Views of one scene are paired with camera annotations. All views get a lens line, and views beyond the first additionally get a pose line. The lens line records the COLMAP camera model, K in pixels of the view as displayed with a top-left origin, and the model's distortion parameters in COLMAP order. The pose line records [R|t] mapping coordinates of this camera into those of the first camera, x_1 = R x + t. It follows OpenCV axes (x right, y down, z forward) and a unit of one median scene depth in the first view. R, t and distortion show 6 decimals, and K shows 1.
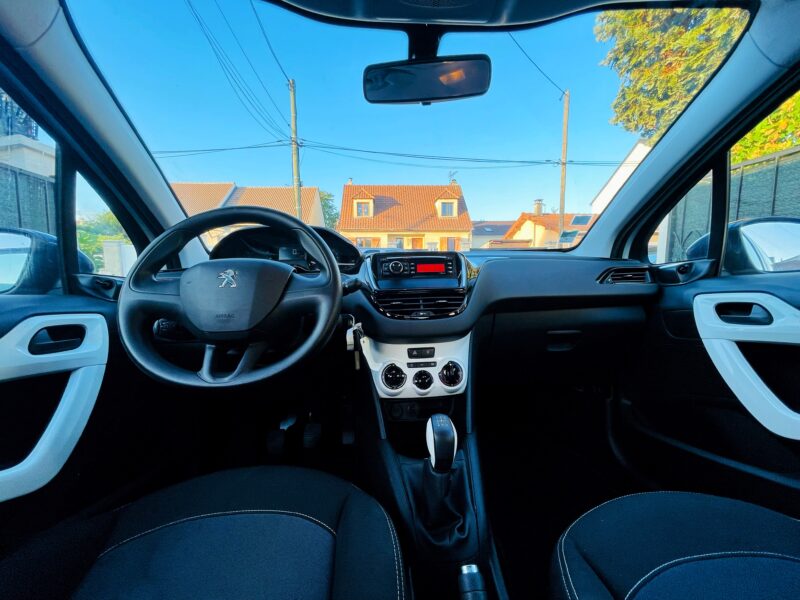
lens RADIAL K [[321.5, 0, 404.4], [0, 321.5, 300.2], [0, 0, 1]] dist [-0.002393, -0.000134]
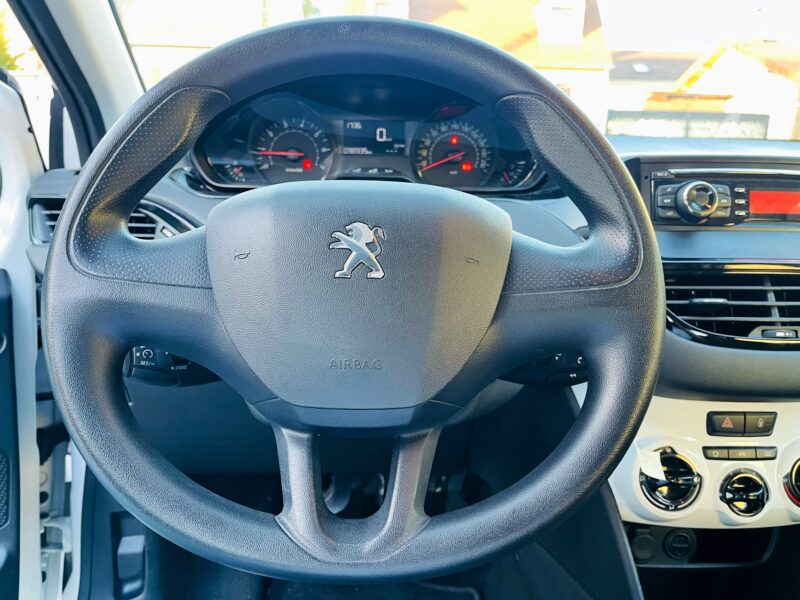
lens RADIAL K [[604.0, 0, 393.8], [0, 604.0, 306.2], [0, 0, 1]] dist [0.046351, -0.067202]
pose [[0.996471, 0.054891, -0.063505, -0.332523], [-0.043502, 0.984731, 0.168559, -0.084045], [0.071787, -0.165202, 0.983644, 0.265751]]
